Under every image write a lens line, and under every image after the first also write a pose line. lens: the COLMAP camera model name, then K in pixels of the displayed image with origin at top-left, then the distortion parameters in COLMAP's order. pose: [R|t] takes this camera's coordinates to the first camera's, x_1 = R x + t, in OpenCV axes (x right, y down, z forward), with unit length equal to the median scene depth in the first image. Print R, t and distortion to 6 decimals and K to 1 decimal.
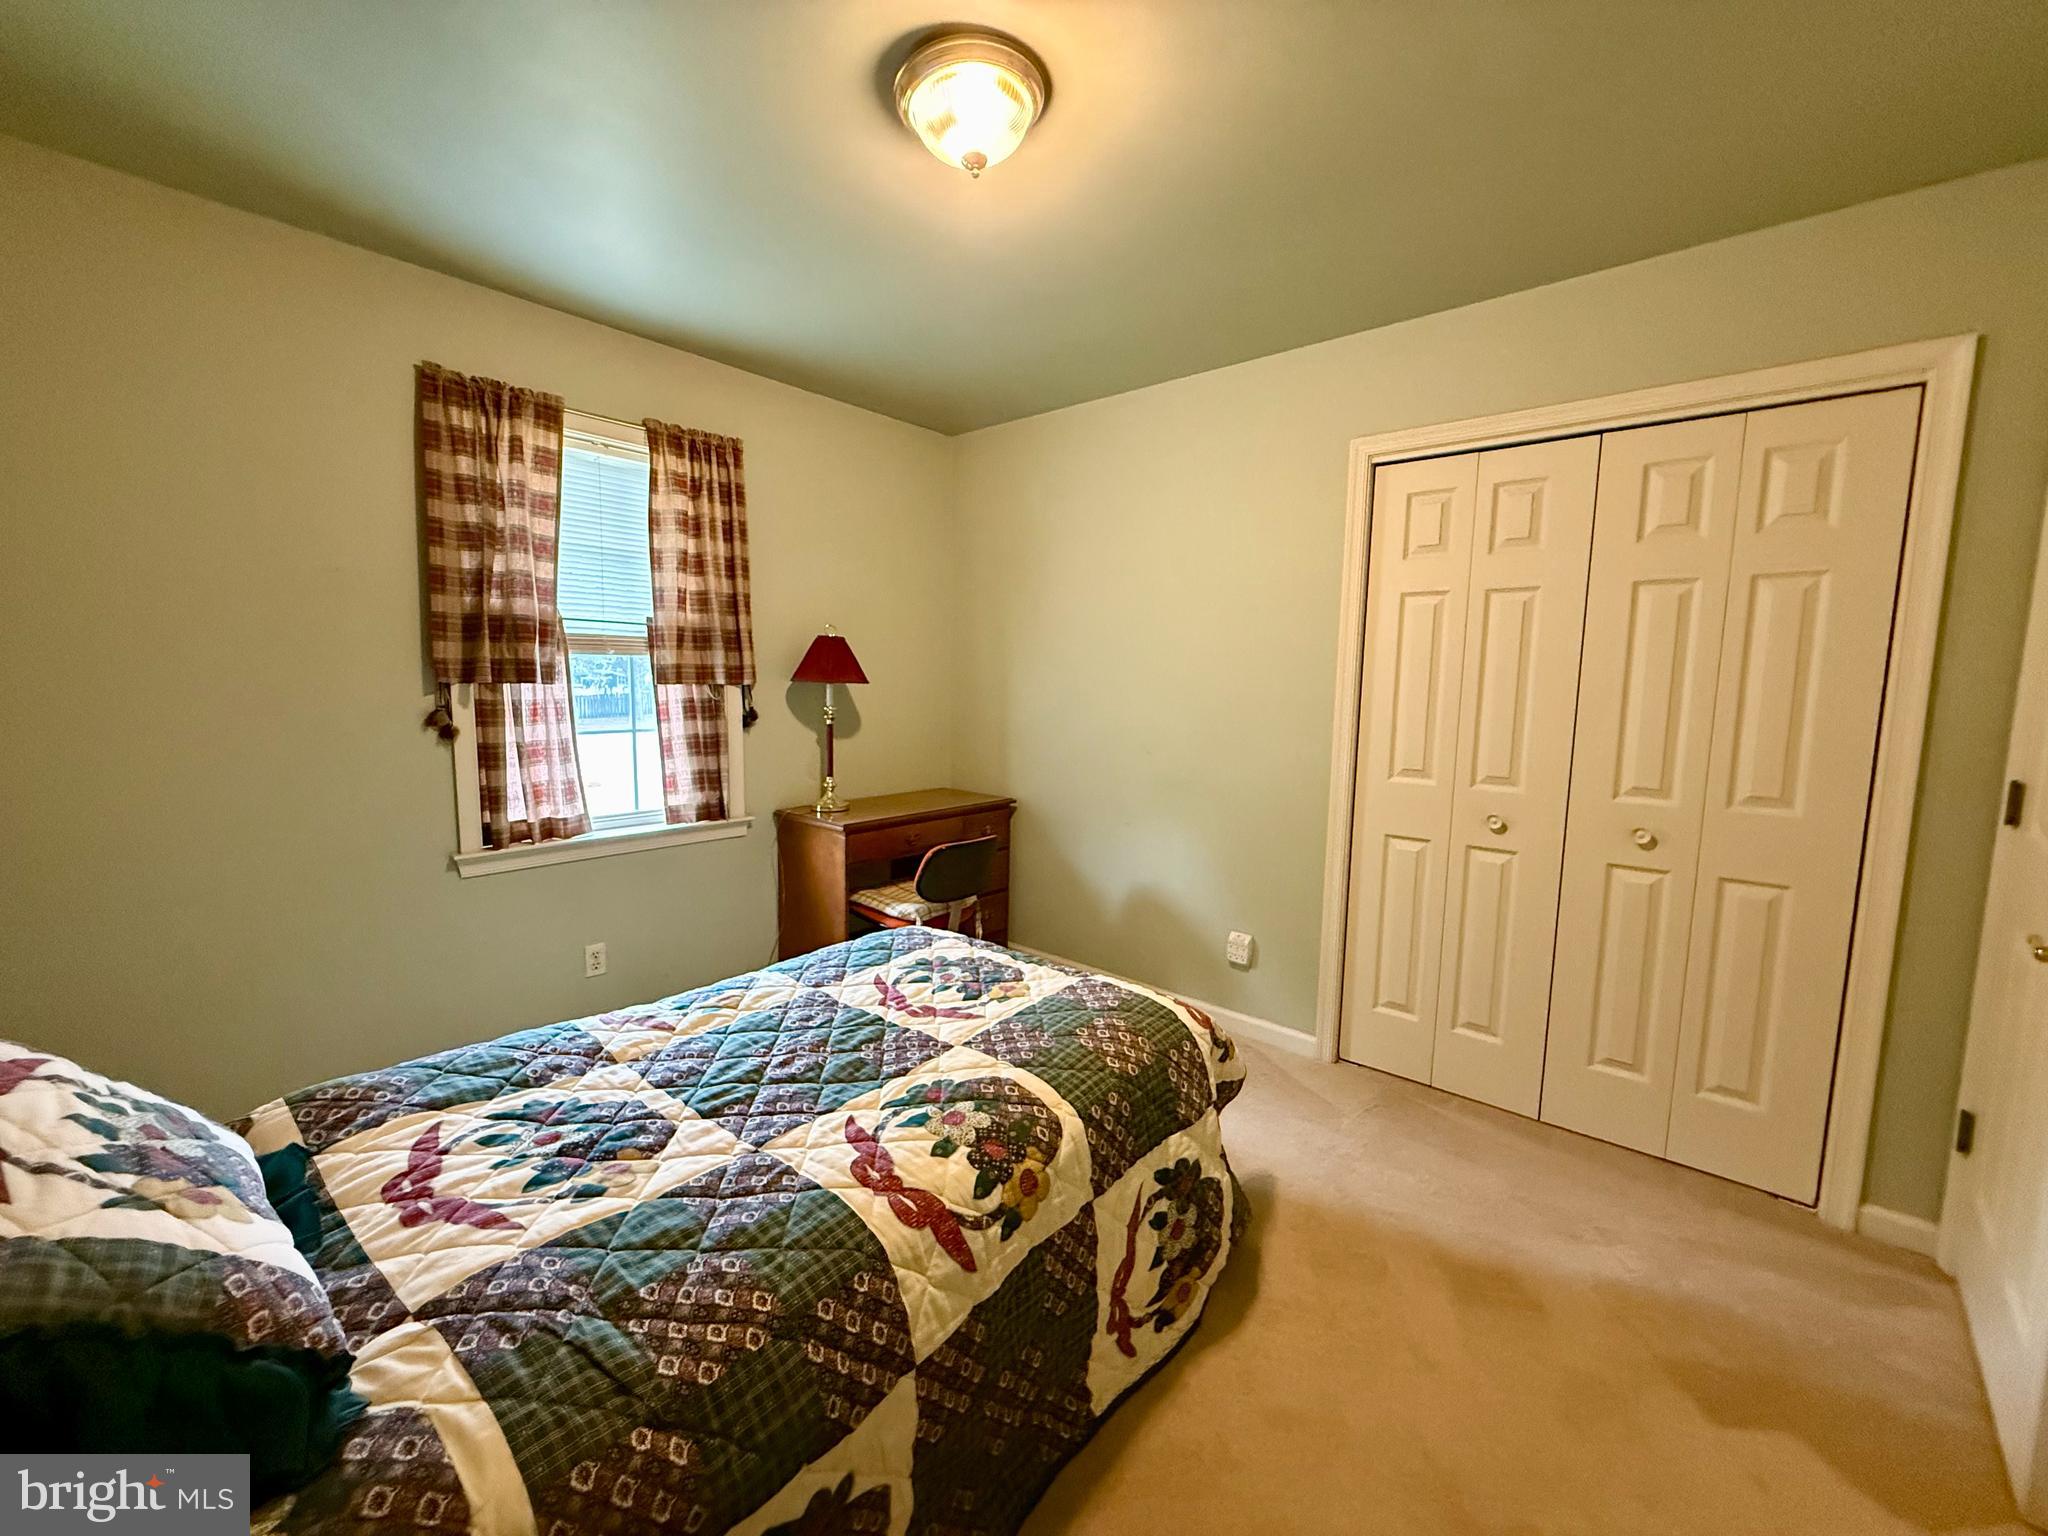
lens RADIAL K [[813.7, 0, 1020.0], [0, 813.7, 766.0], [0, 0, 1]] dist [-0.000801, 0.000468]
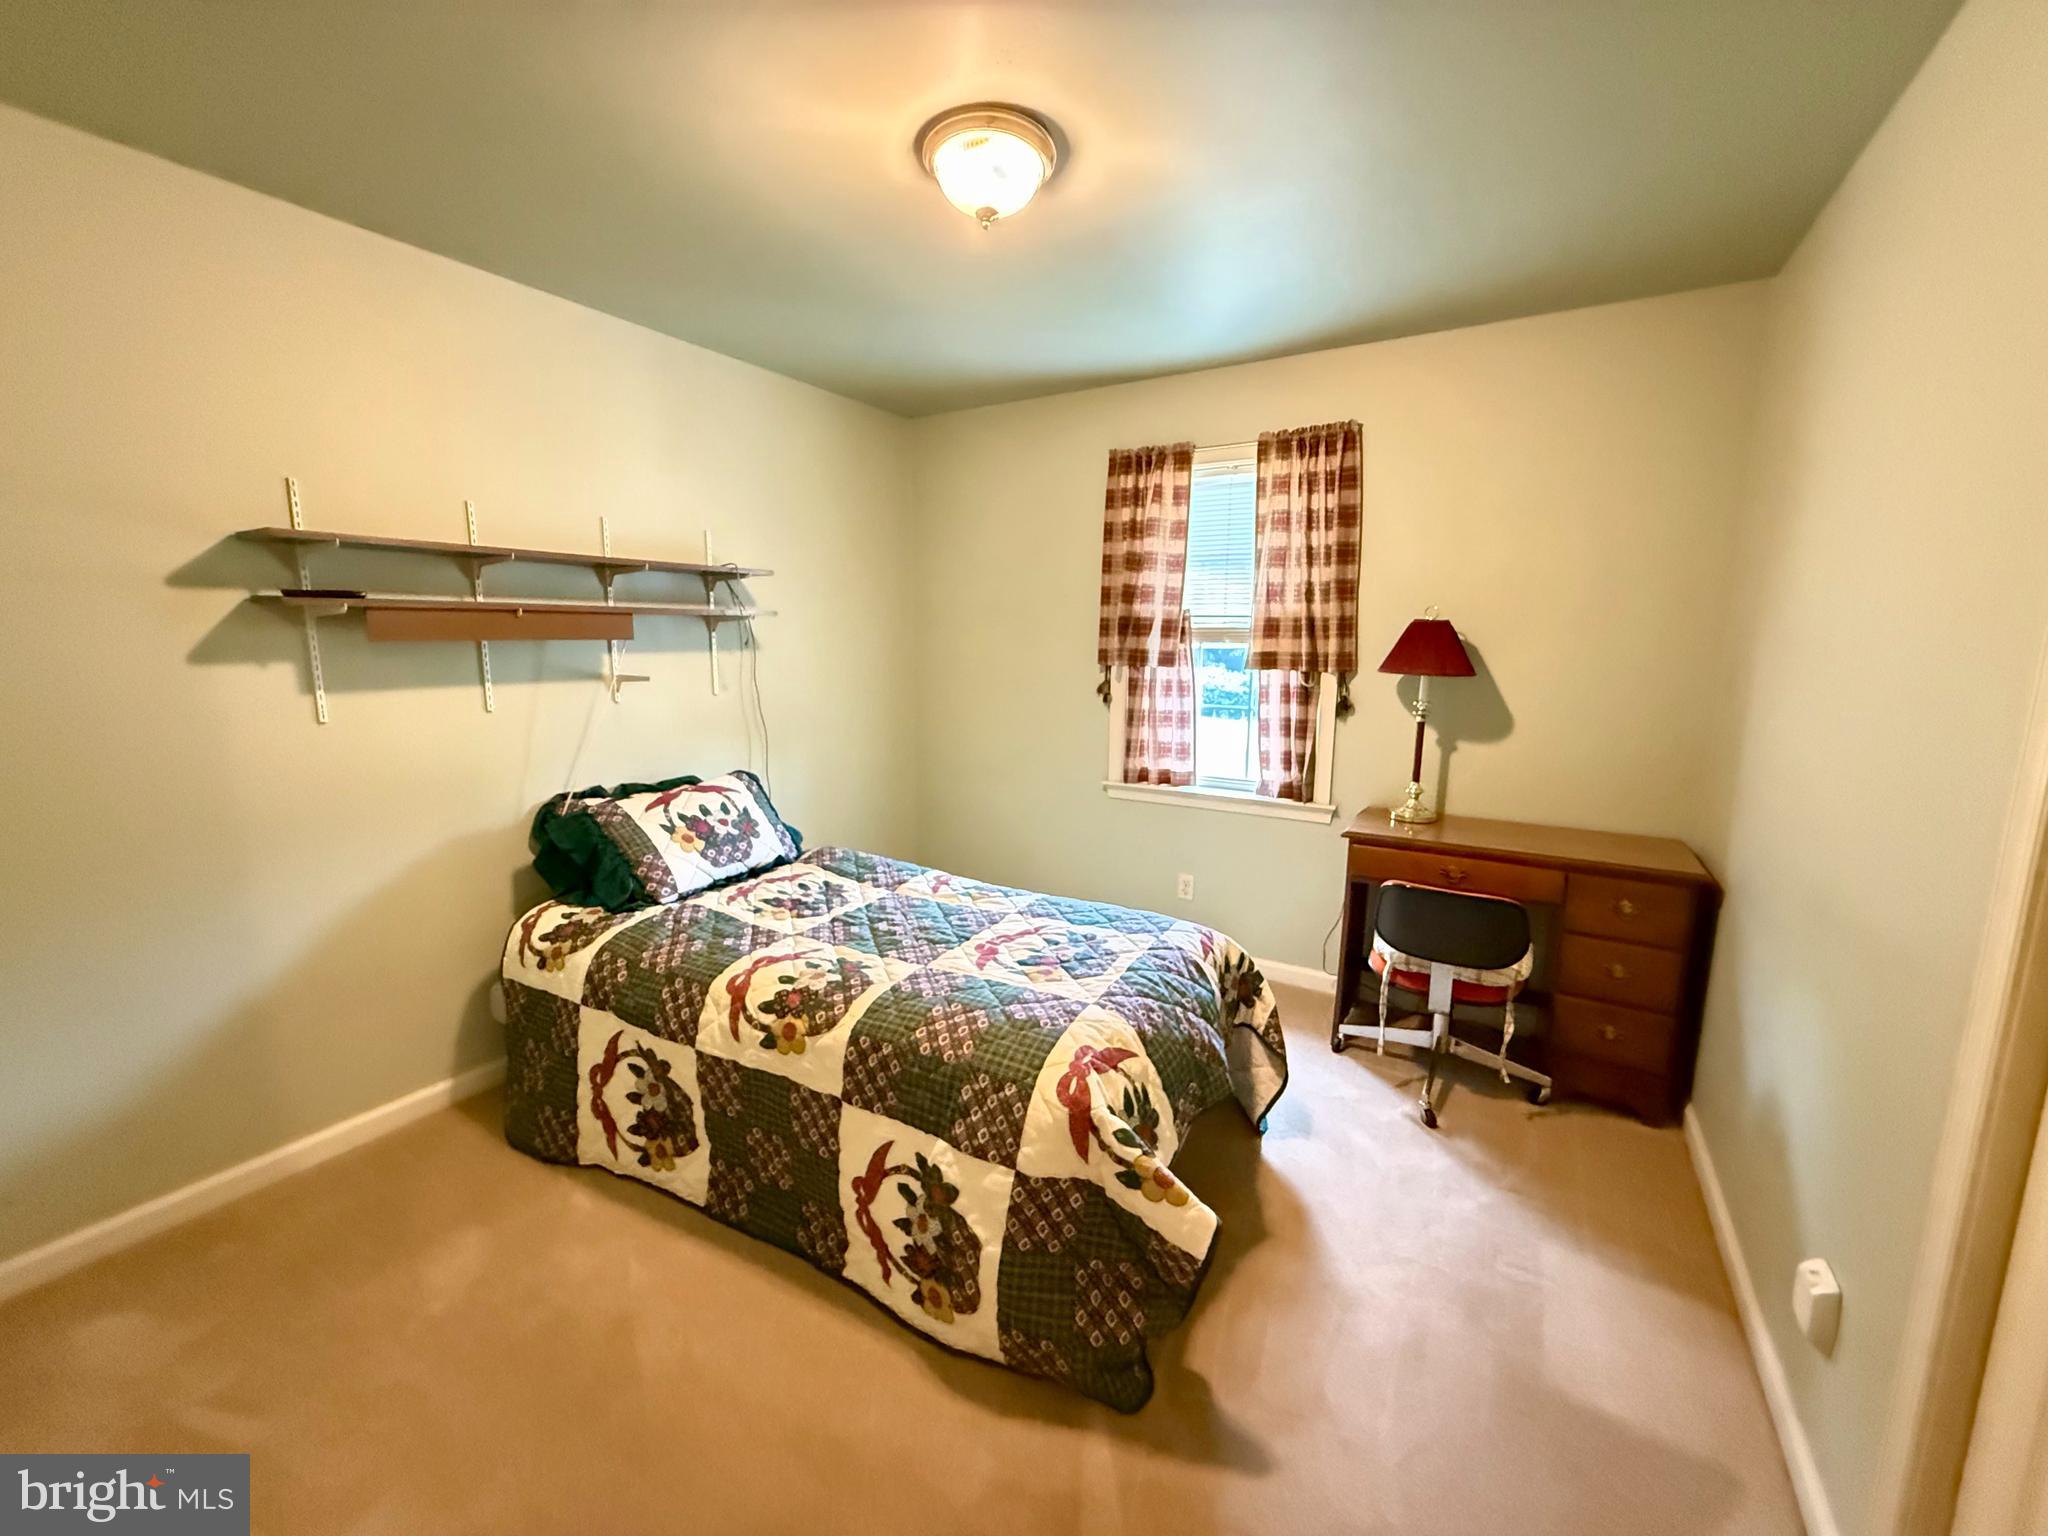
lens RADIAL K [[813.7, 0, 1019.2], [0, 813.7, 765.6], [0, 0, 1]] dist [-0.000801, 0.000468]
pose [[0.166520, 0.146498, -0.975095, 0.760354], [-0.114151, 0.985117, 0.128509, -0.094833], [0.979408, 0.089909, 0.180765, 0.596401]]
